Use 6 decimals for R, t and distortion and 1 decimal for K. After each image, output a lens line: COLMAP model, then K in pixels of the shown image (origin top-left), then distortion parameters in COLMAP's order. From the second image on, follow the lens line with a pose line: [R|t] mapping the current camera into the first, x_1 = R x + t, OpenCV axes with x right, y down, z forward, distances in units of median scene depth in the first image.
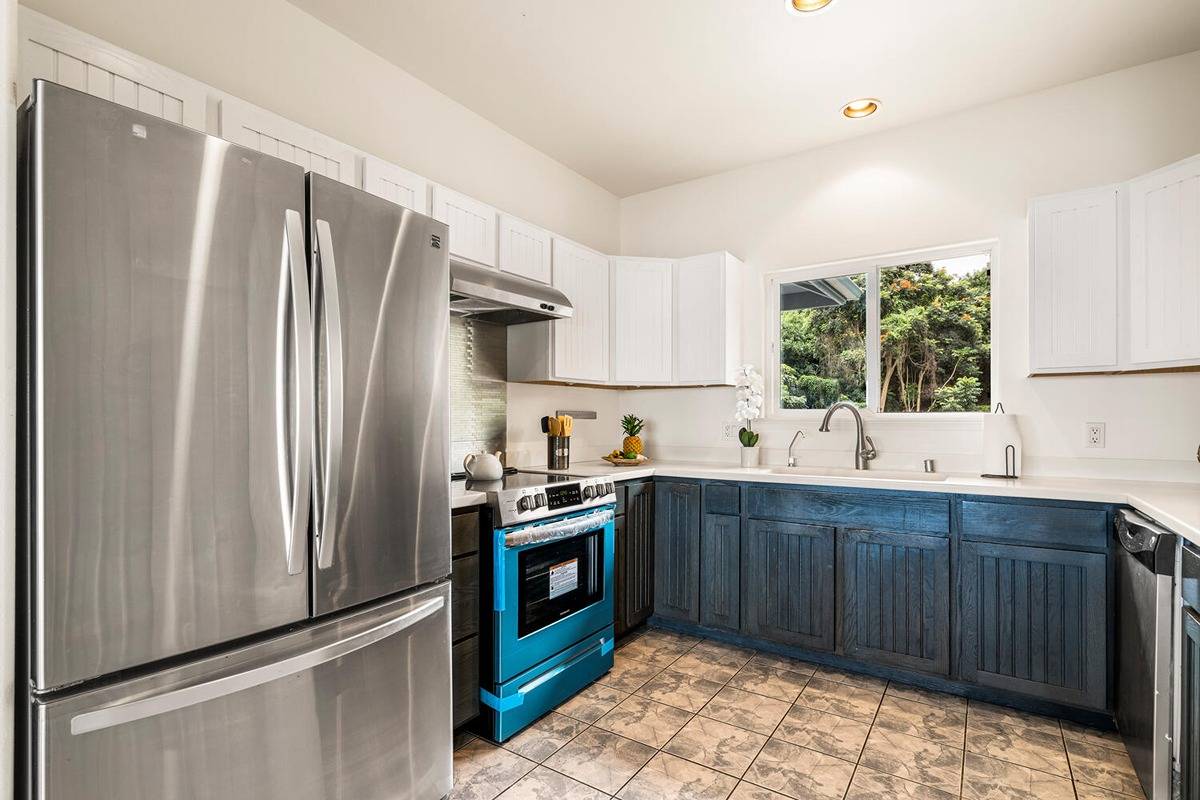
lens RADIAL K [[568.1, 0, 601.7], [0, 568.1, 417.7], [0, 0, 1]] dist [0.000138, -0.000012]
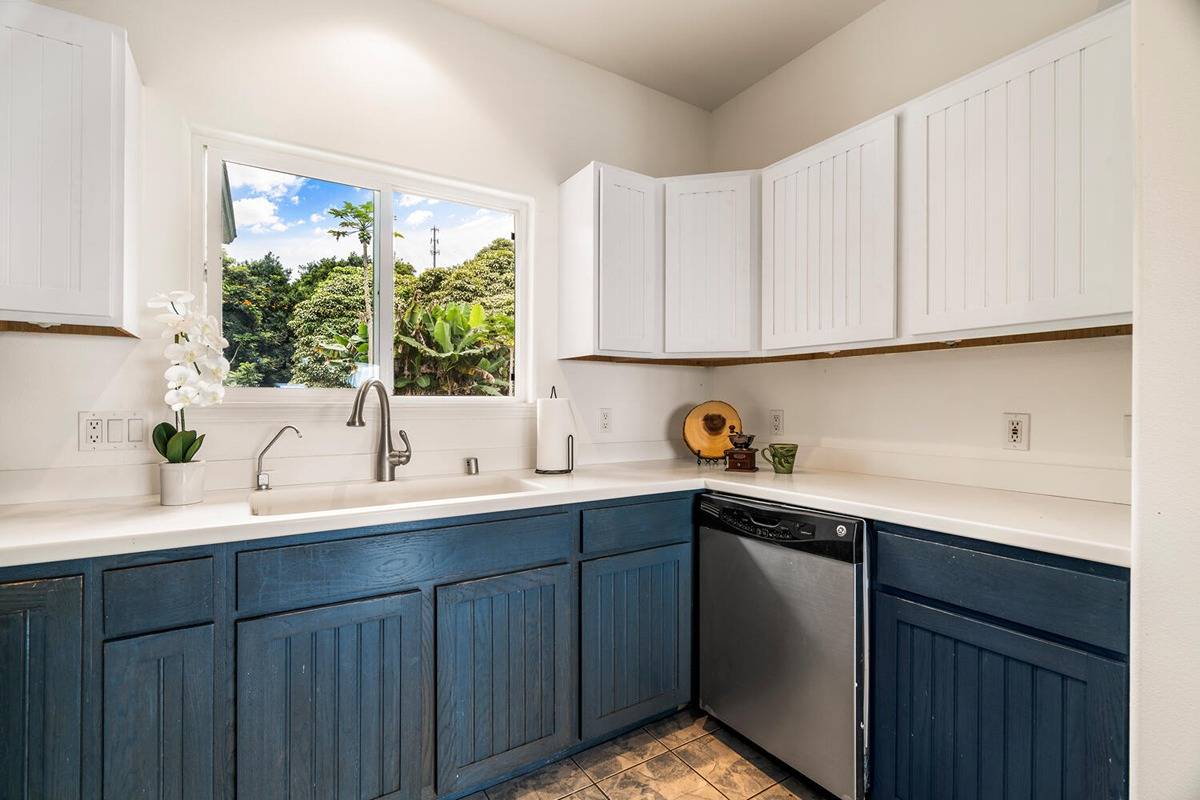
lens RADIAL K [[545.3, 0, 600.0], [0, 545.3, 400.0], [0, 0, 1]] dist [-0.008395, -0.000067]
pose [[0.391530, 0.006221, 0.920144, -0.031273], [-0.002039, 0.999981, -0.005892, -0.000310], [-0.920163, 0.000430, 0.391535, 0.513155]]
